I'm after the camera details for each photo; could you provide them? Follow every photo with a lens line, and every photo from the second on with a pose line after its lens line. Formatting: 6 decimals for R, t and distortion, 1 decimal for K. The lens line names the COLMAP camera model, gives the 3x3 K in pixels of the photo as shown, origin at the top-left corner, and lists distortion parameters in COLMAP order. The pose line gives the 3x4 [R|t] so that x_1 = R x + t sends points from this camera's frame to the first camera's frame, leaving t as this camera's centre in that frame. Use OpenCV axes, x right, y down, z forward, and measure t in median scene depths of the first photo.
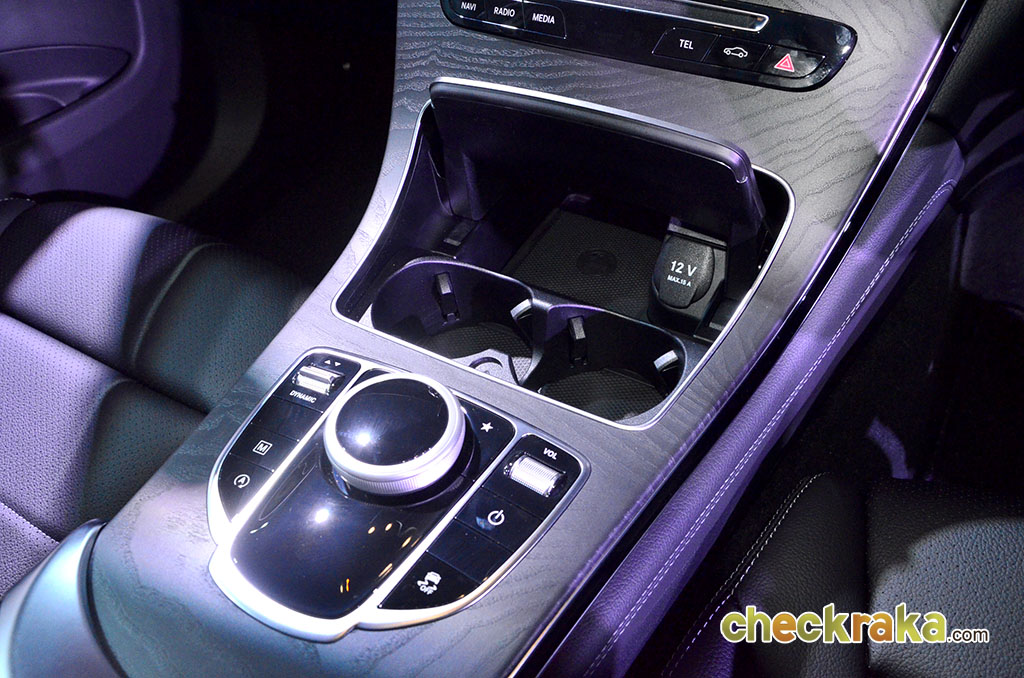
lens RADIAL K [[803.6, 0, 512.0], [0, 803.6, 339.0], [0, 0, 1]] dist [-0.148060, 0.111967]
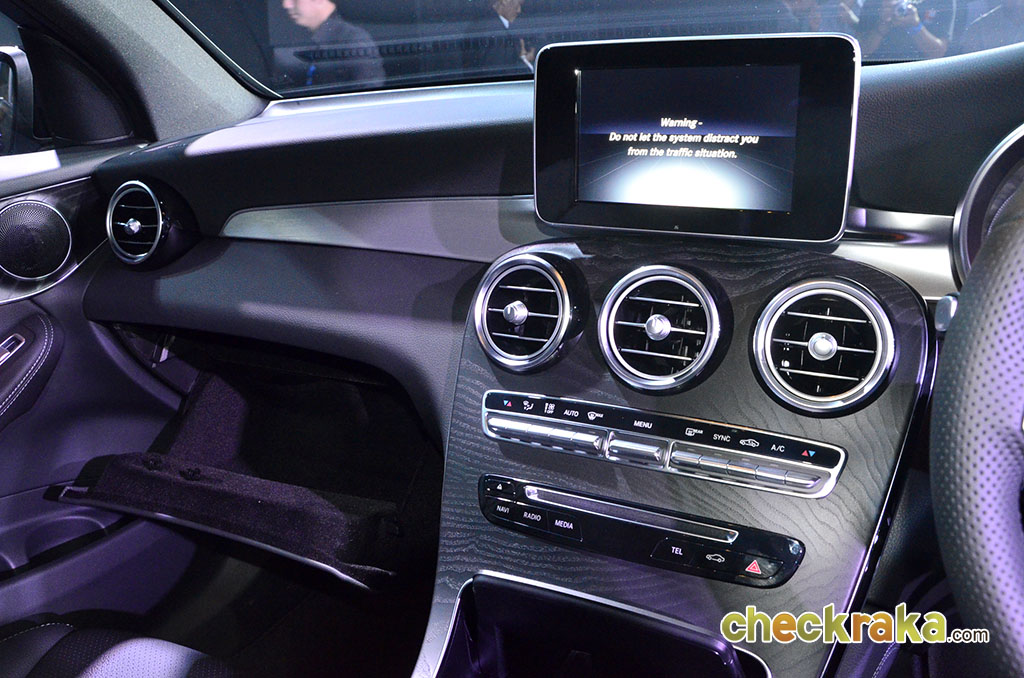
lens RADIAL K [[803.6, 0, 512.0], [0, 803.6, 339.0], [0, 0, 1]] dist [-0.148060, 0.111967]
pose [[0.999267, 0.012710, 0.036121, -0.086318], [0.005098, 0.890751, -0.454463, -0.077330], [-0.037951, 0.454314, 0.890033, -0.266248]]
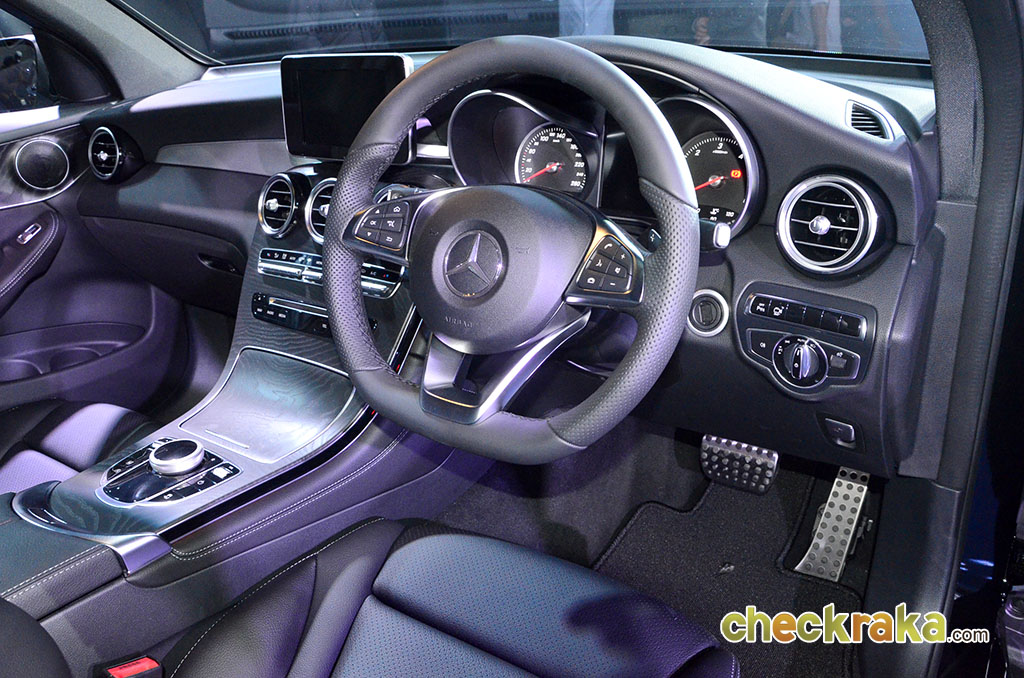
lens RADIAL K [[803.6, 0, 512.0], [0, 803.6, 339.0], [0, 0, 1]] dist [-0.148060, 0.111967]
pose [[0.998039, 0.038077, -0.049686, 0.794459], [-0.053762, 0.927963, -0.368773, 0.481143], [0.032065, 0.370721, 0.928190, -1.123626]]
